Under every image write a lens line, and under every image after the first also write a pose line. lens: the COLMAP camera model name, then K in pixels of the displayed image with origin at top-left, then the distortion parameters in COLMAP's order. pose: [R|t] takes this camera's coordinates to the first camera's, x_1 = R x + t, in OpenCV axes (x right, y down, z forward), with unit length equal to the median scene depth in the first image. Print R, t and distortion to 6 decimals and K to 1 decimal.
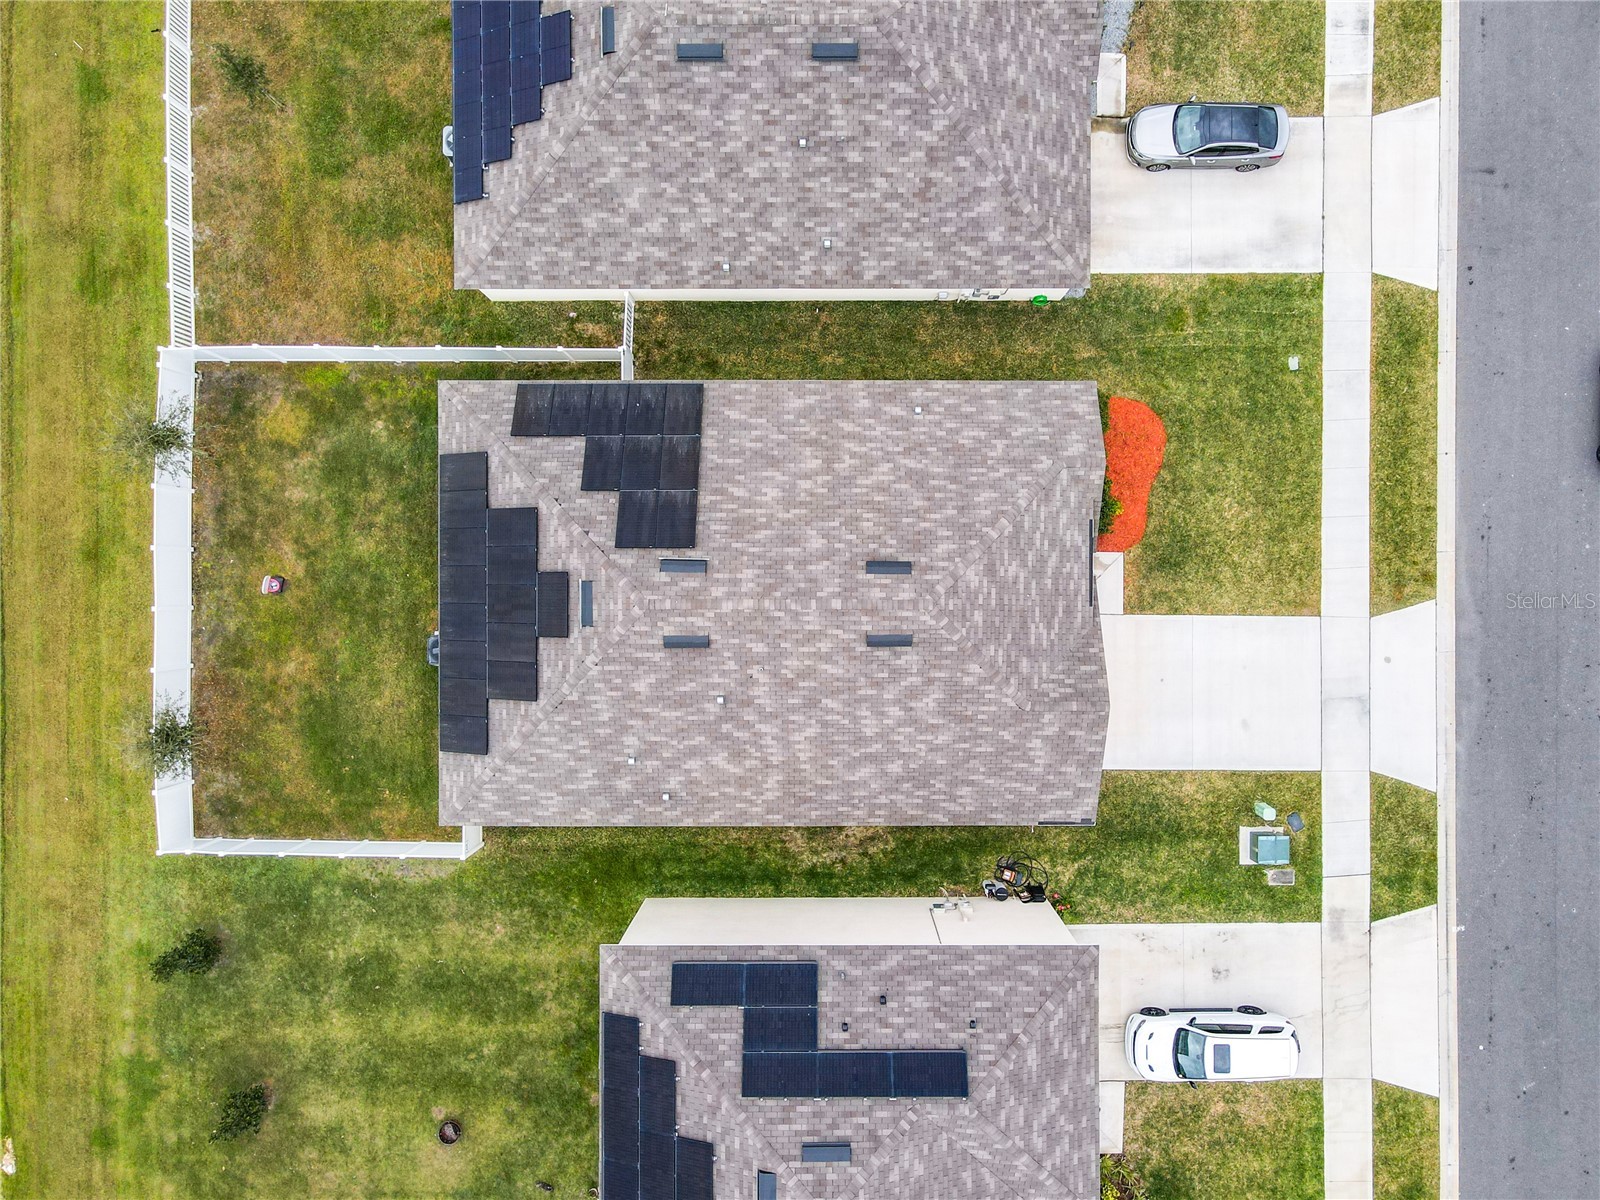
lens RADIAL K [[1164.2, 0, 817.0], [0, 1164.2, 596.1], [0, 0, 1]] dist [0.018208, 0.004427]
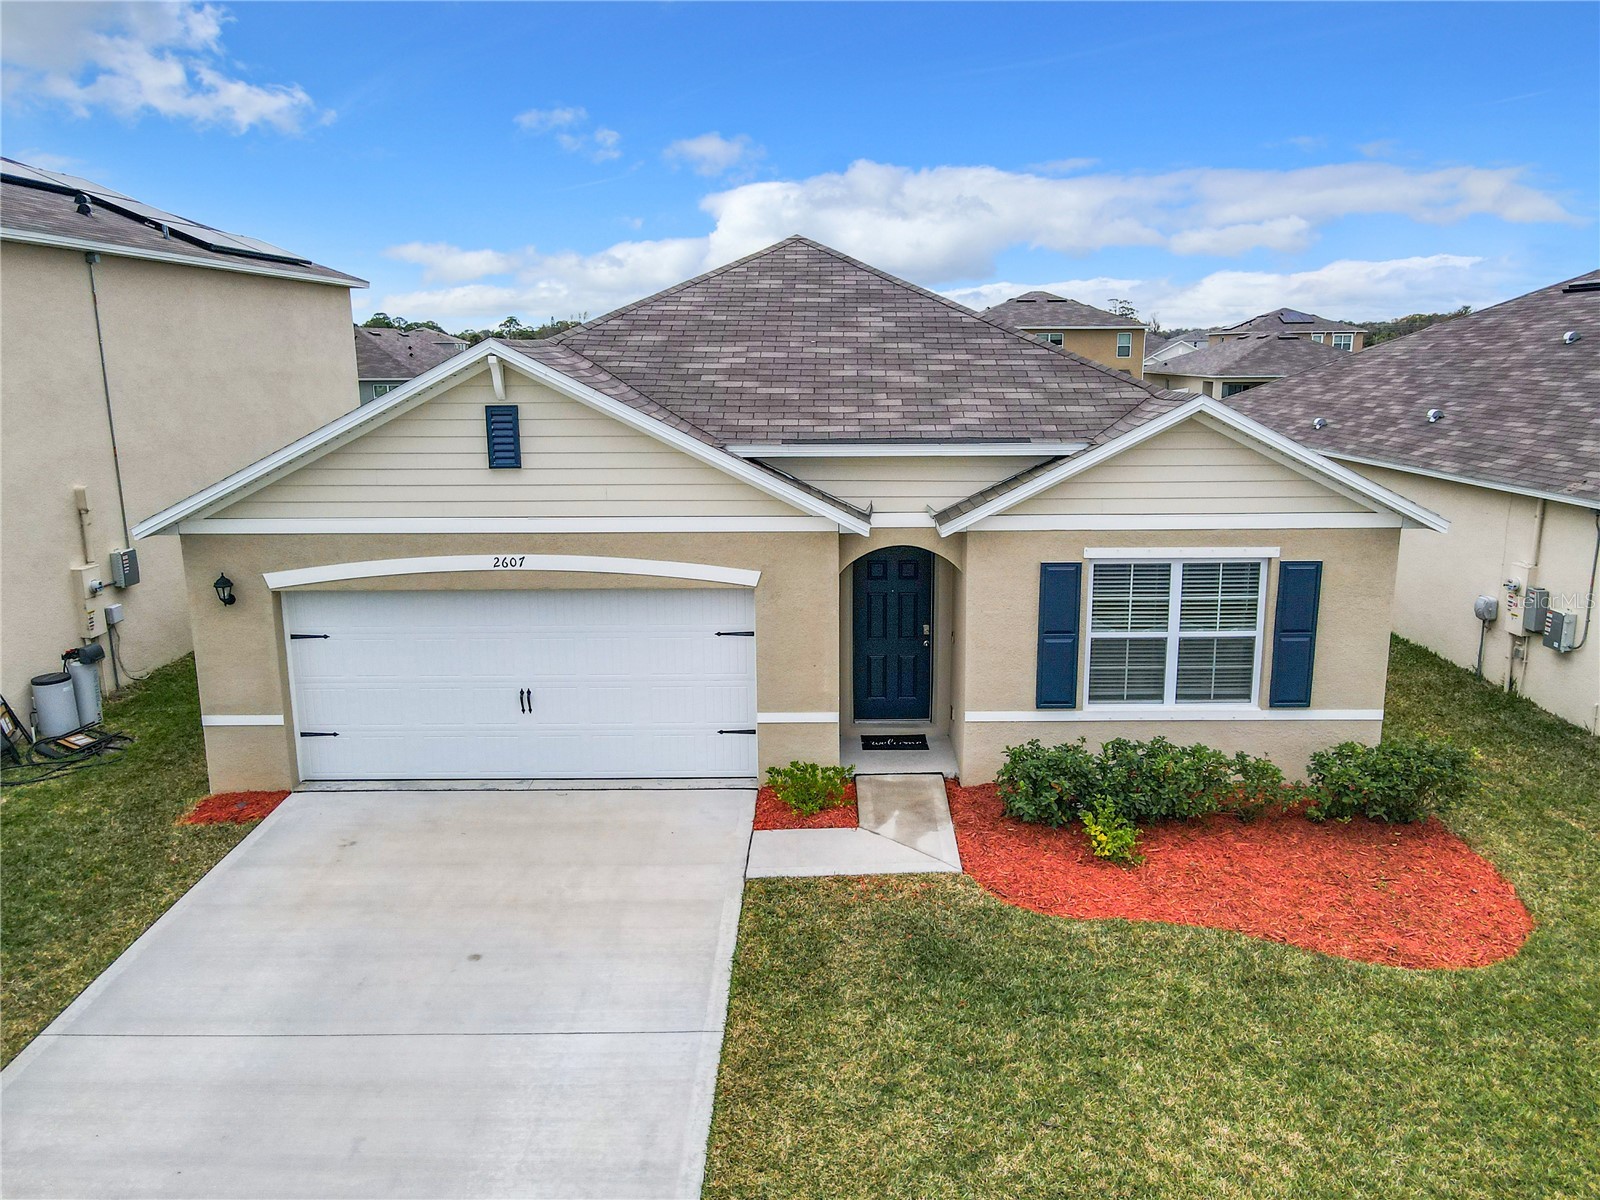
lens RADIAL K [[1161.6, 0, 812.2], [0, 1161.6, 609.2], [0, 0, 1]] dist [0.001741, 0.032019]
pose [[-0.003622, 0.215190, -0.976566, 0.525463], [-0.999993, -0.000598, 0.003578, -0.001808], [0.000186, 0.976572, 0.215190, 0.873270]]
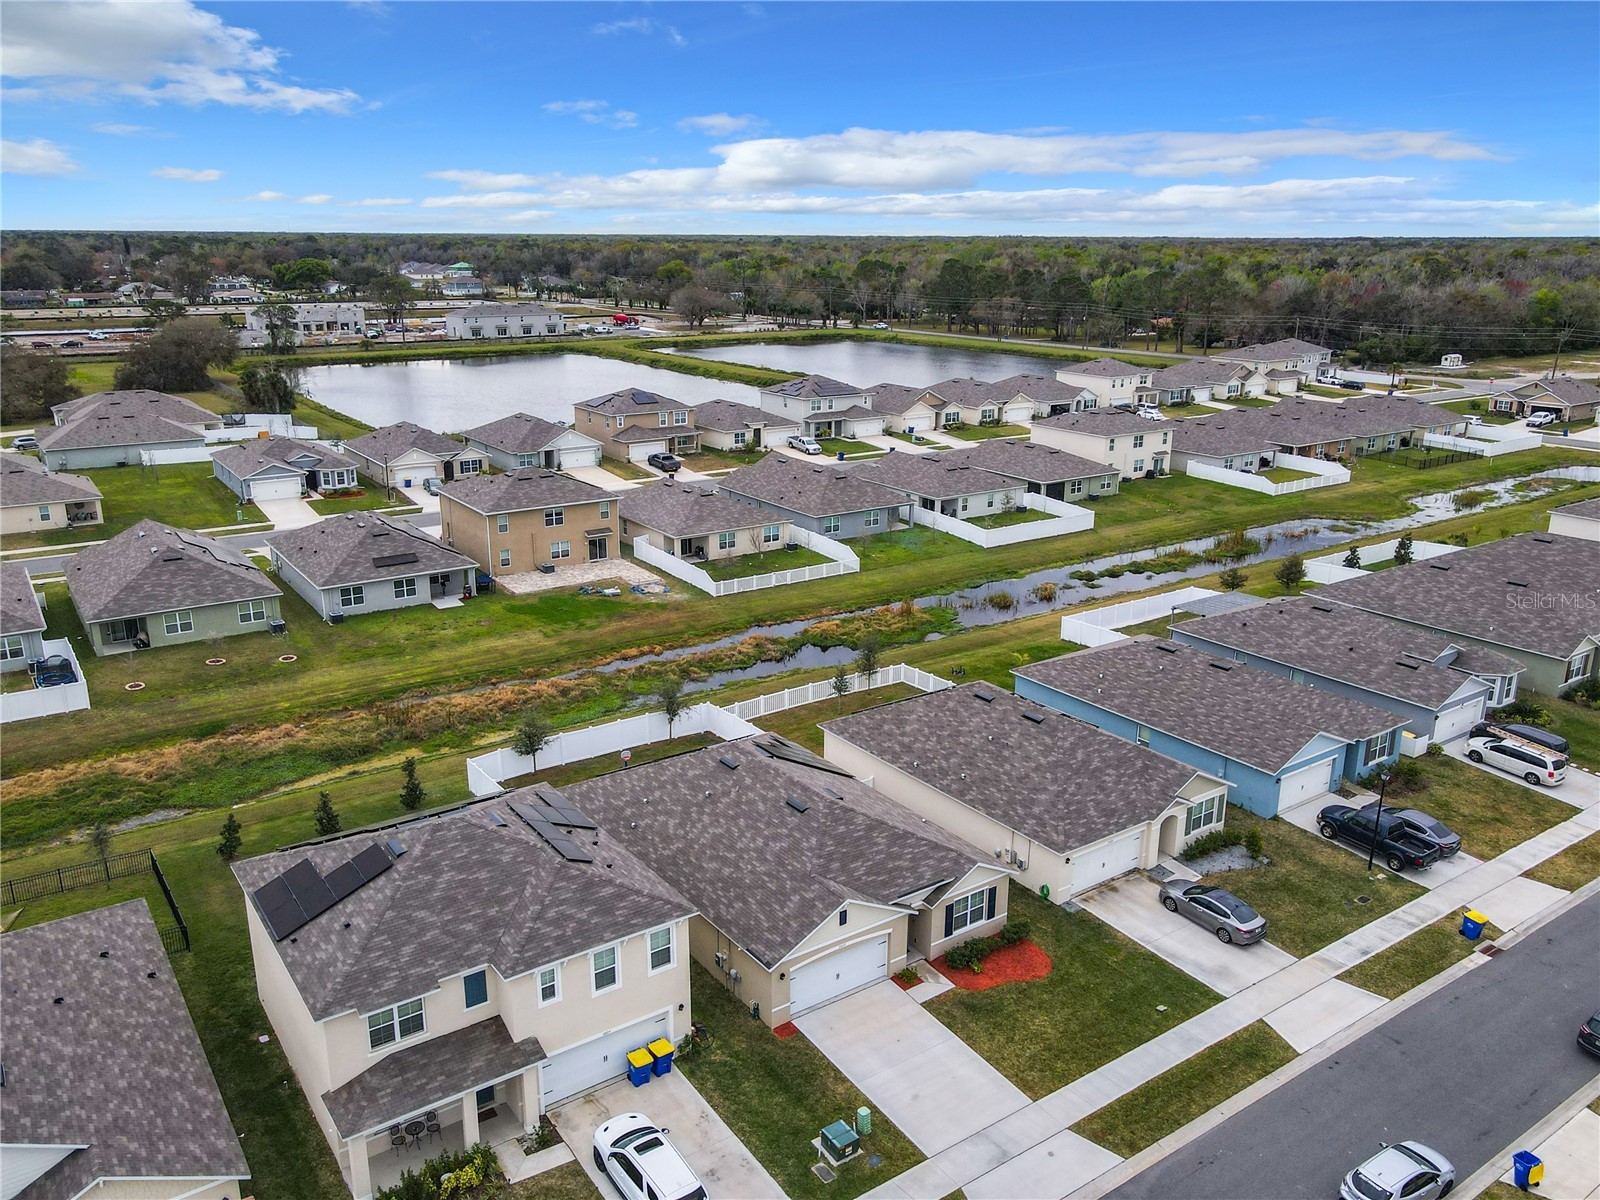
lens RADIAL K [[1221.7, 0, 800.0], [0, 1221.7, 650.4], [0, 0, 1]] dist [0.006675, 0.005451]
pose [[0.575520, 0.263717, -0.774100, 1.101345], [-0.817752, 0.176777, -0.547751, 0.769339], [-0.007608, 0.948263, 0.317394, 0.225578]]
